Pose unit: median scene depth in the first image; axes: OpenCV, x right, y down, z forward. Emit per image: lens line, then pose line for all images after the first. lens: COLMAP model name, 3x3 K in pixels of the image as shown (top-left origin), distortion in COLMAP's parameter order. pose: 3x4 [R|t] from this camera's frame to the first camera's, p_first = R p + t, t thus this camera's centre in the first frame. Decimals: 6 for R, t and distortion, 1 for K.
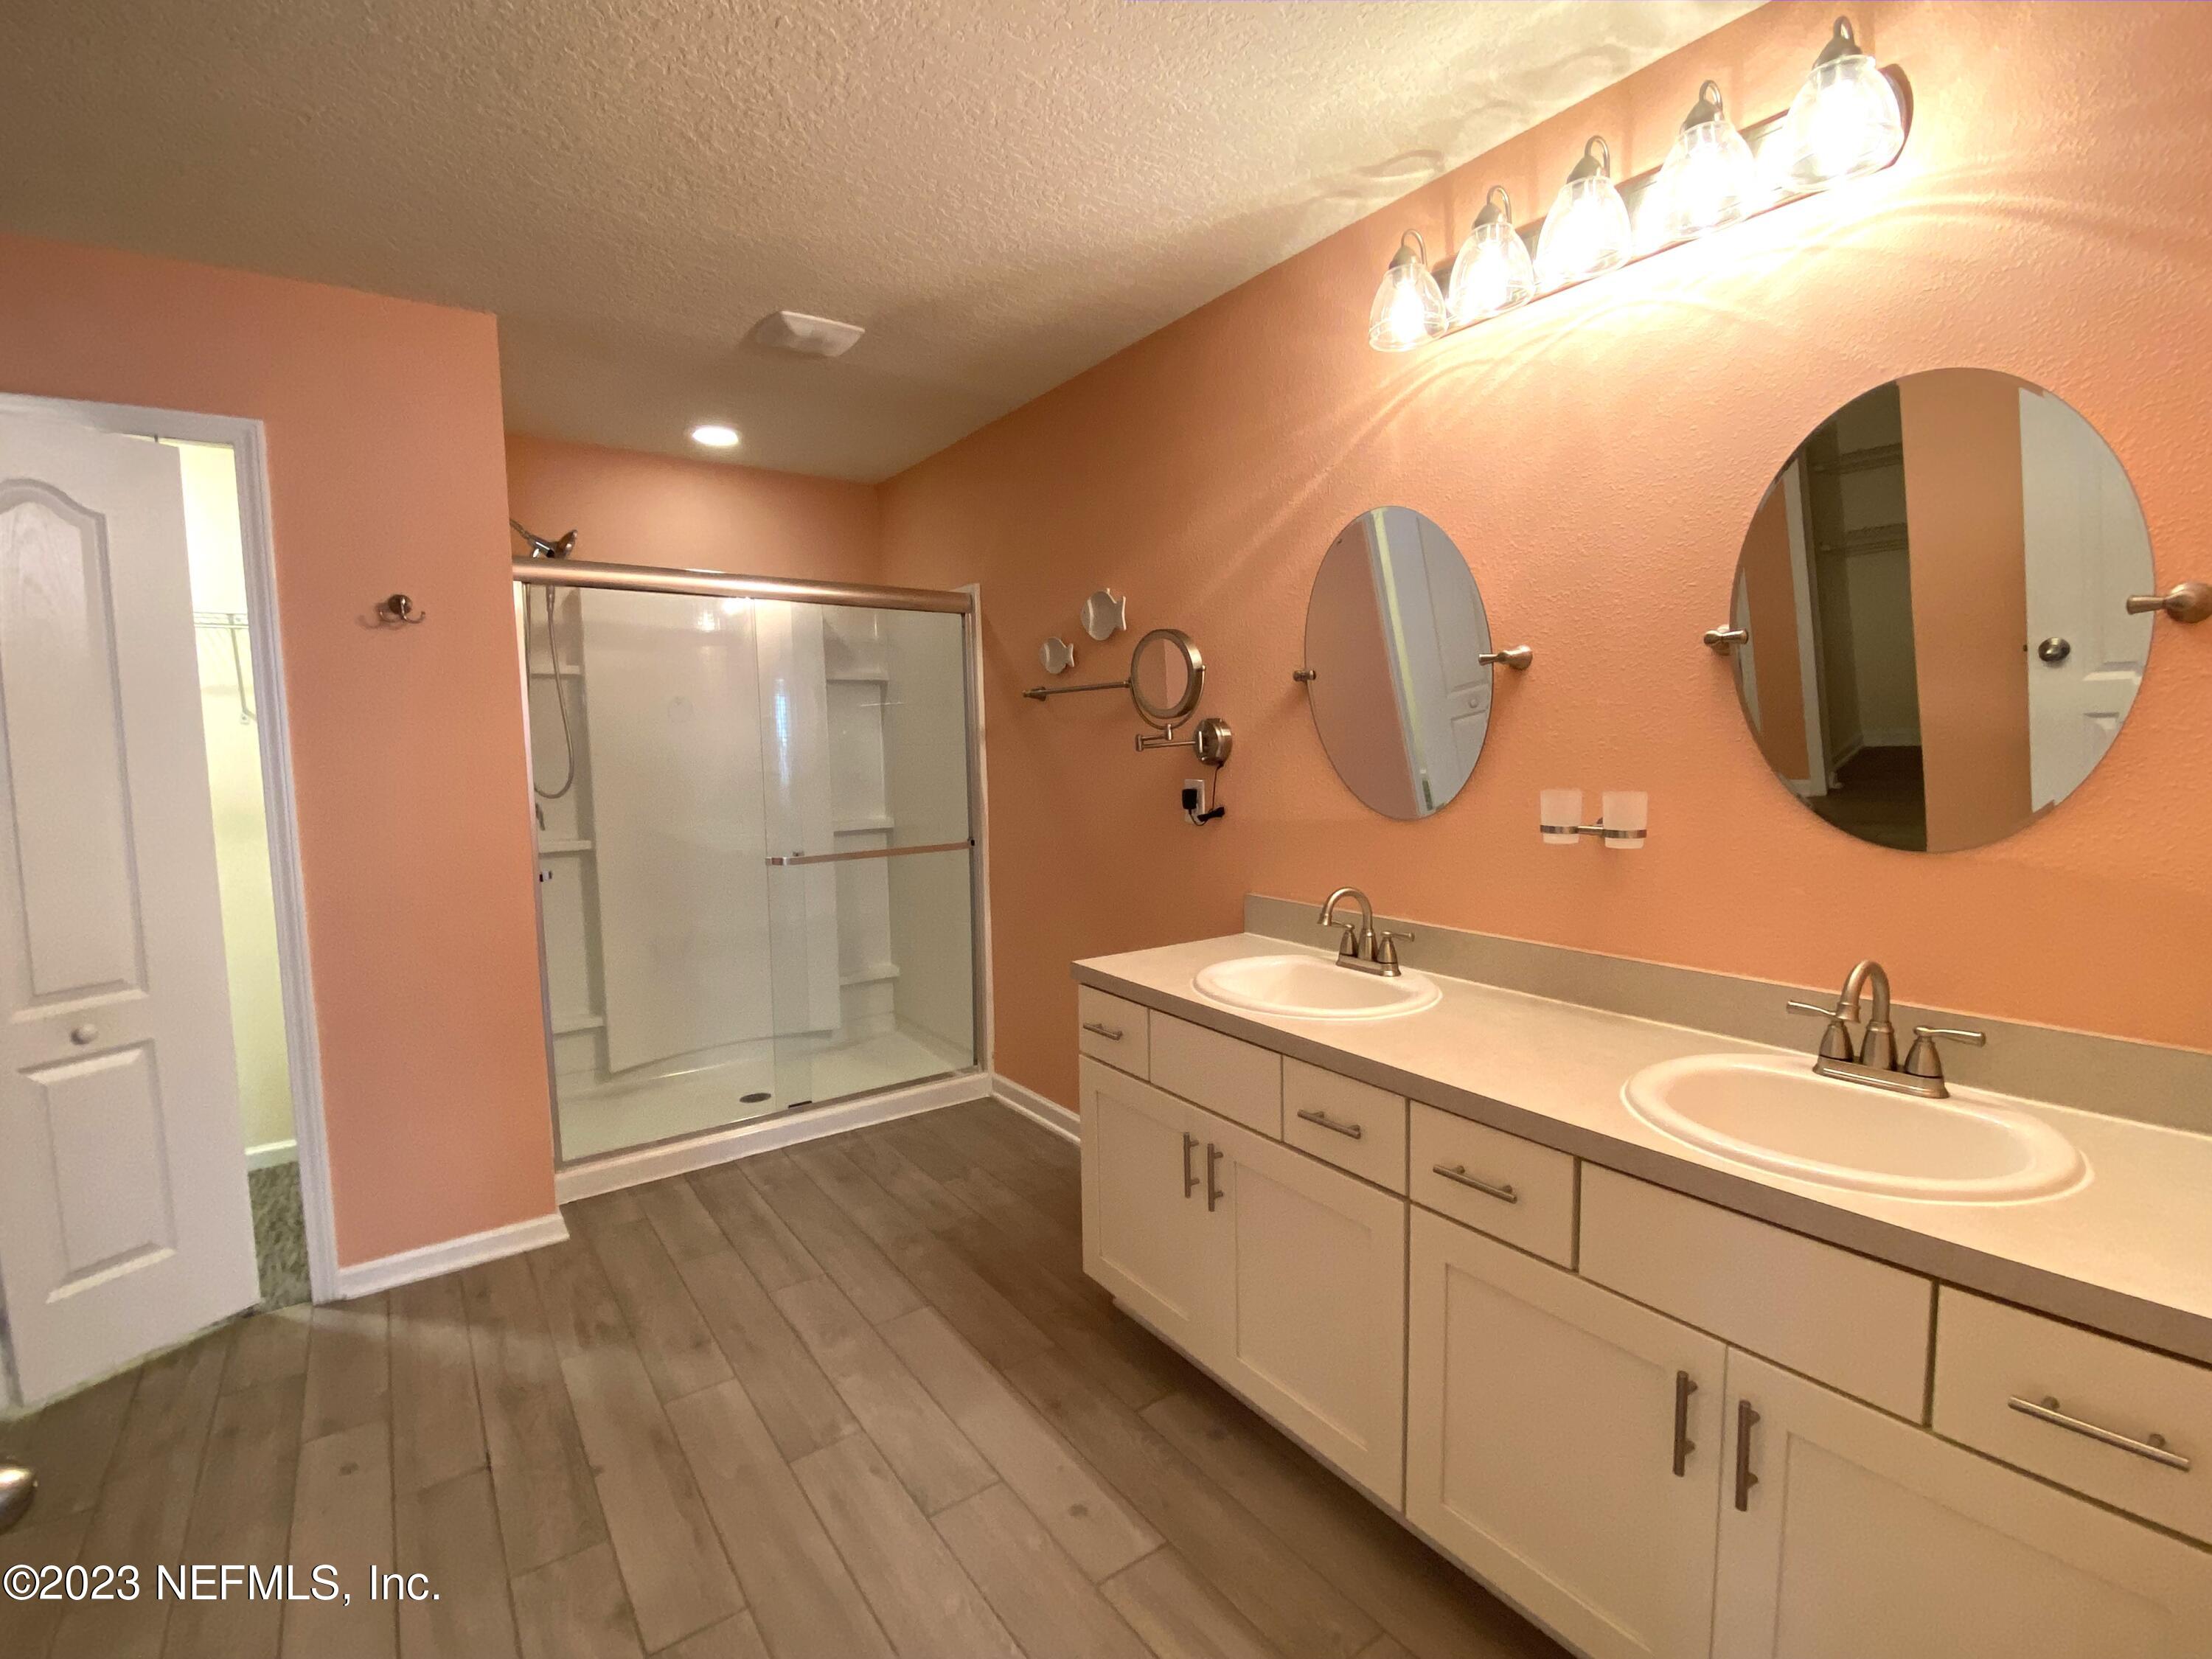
lens RADIAL K [[1008.5, 0, 1118.3], [0, 1008.5, 829.5], [0, 0, 1]] dist [0.001839, -0.000270]
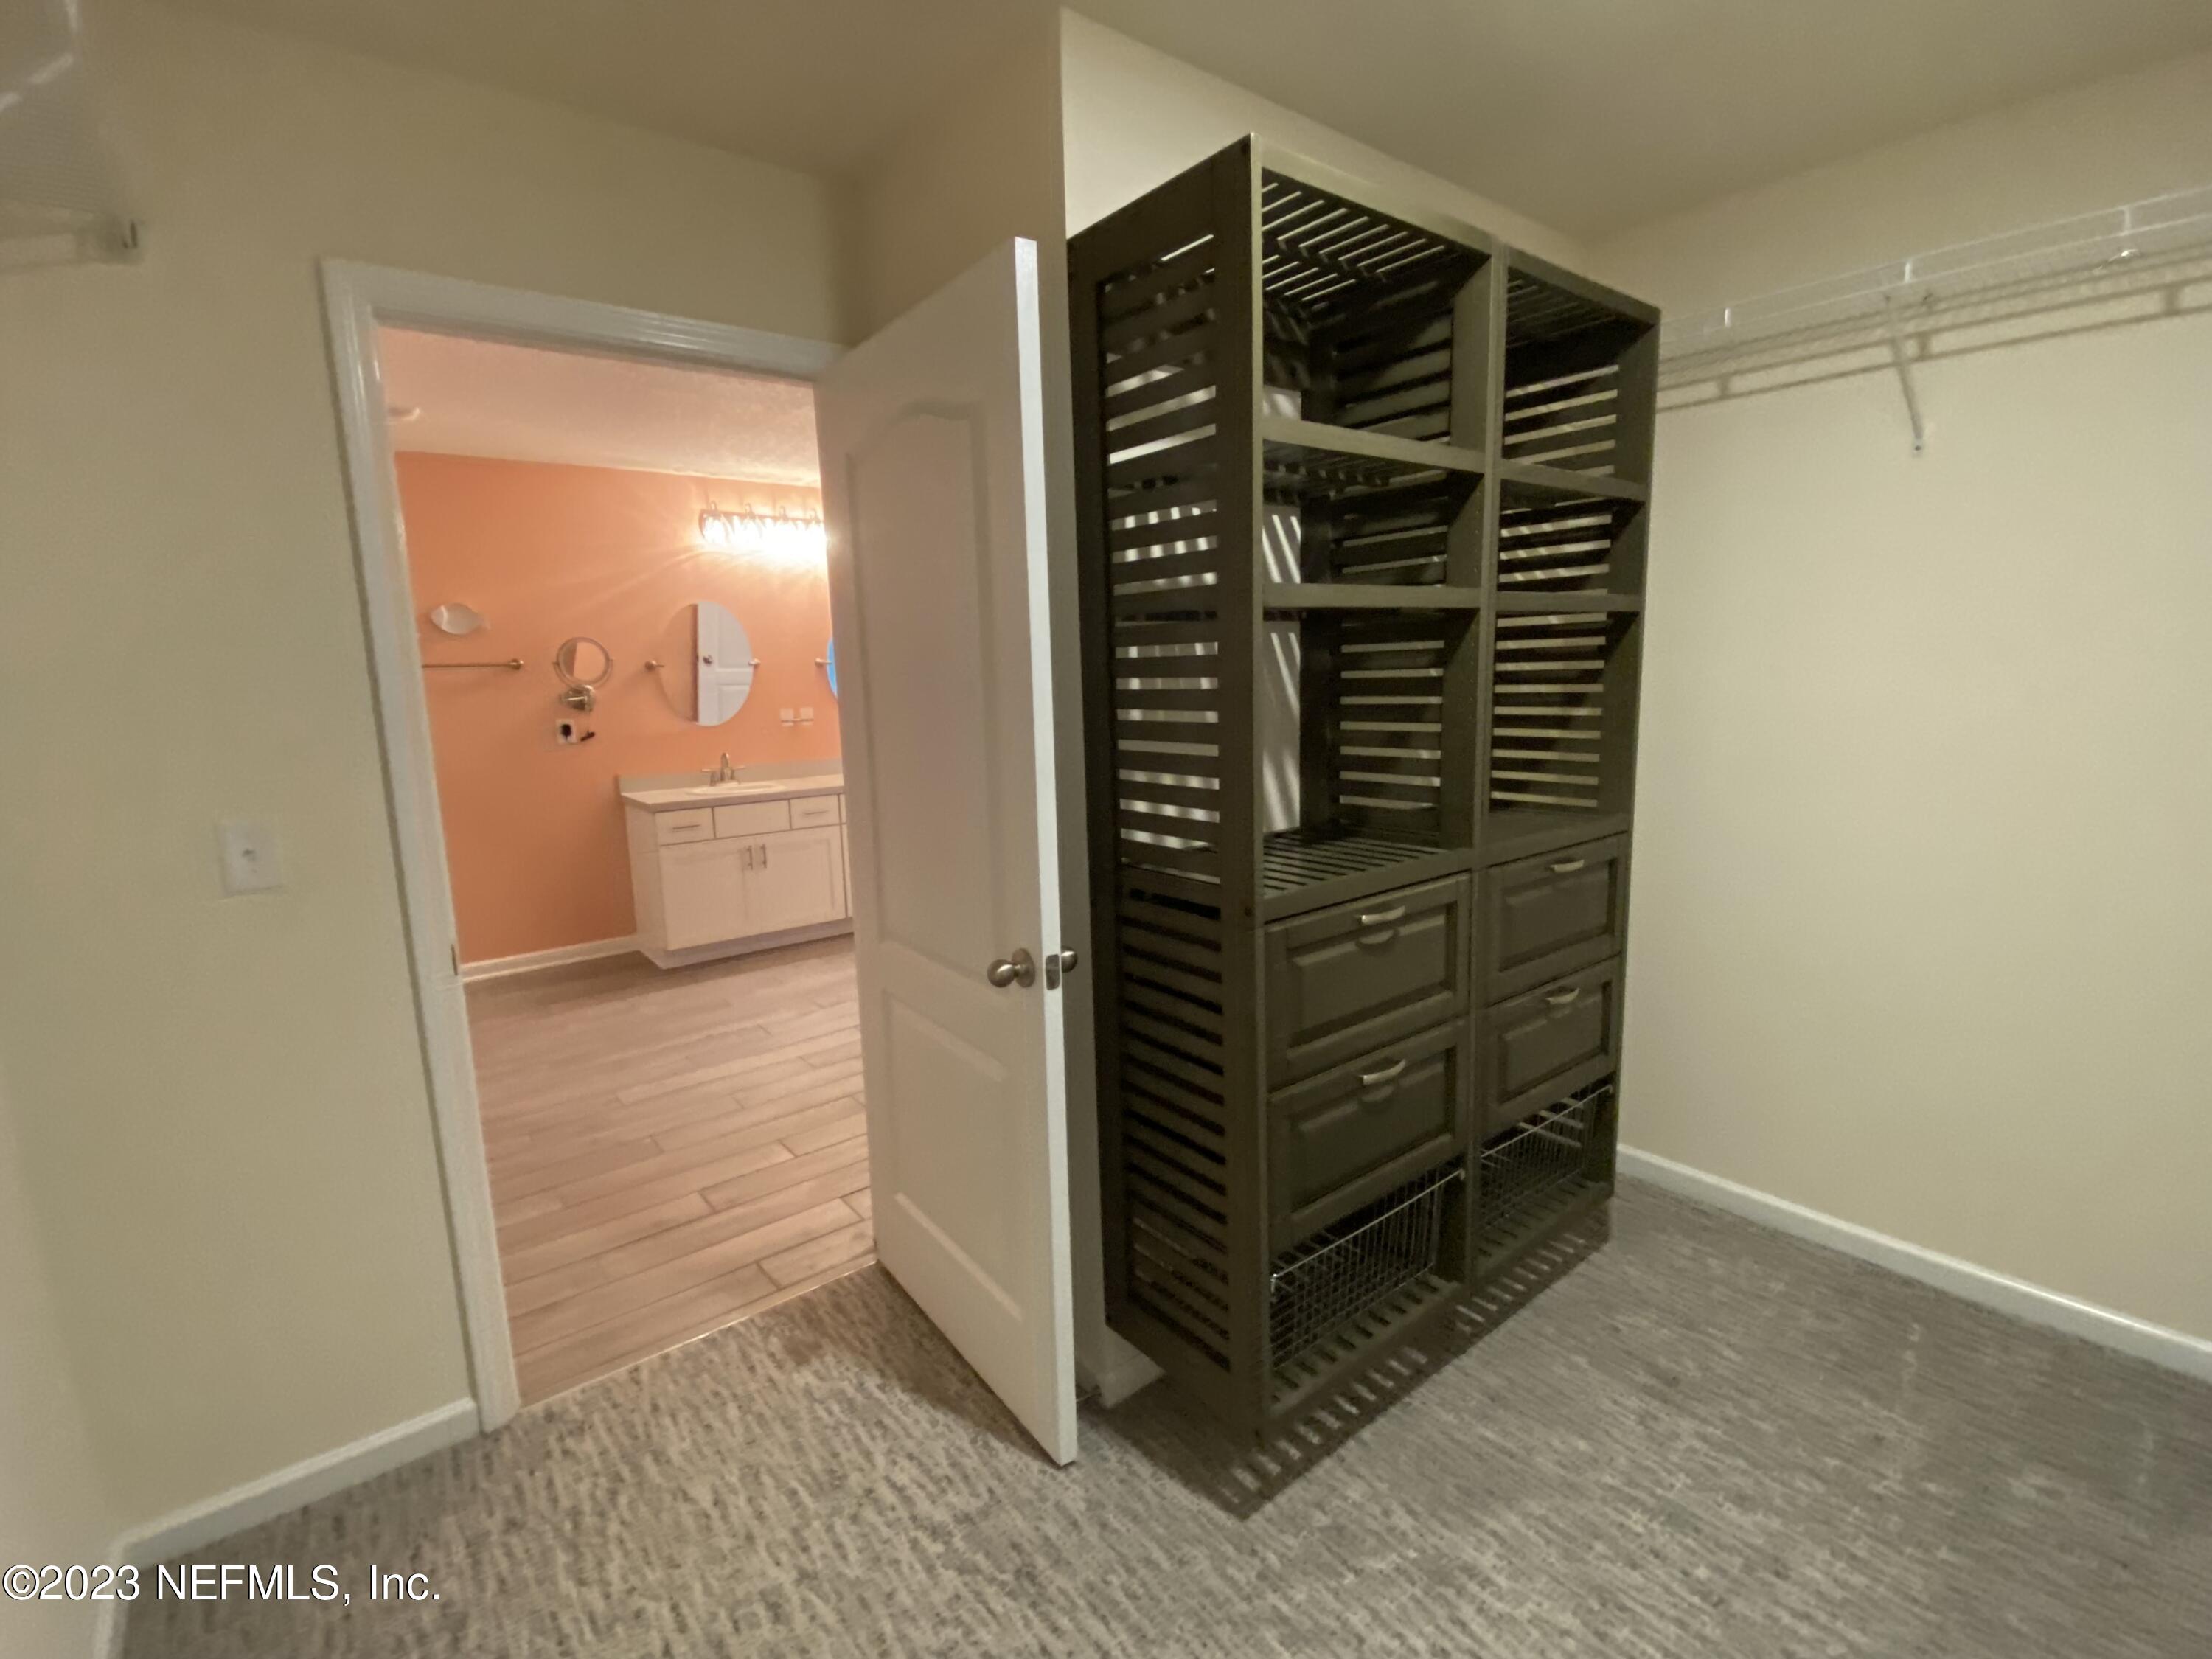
lens RADIAL K [[1008.5, 0, 1118.3], [0, 1008.5, 829.5], [0, 0, 1]] dist [0.001839, -0.000270]
pose [[-0.067843, -0.140596, 0.987740, -2.152679], [0.108948, 0.983057, 0.147412, -0.016057], [-0.991730, 0.117613, -0.051376, 0.152557]]
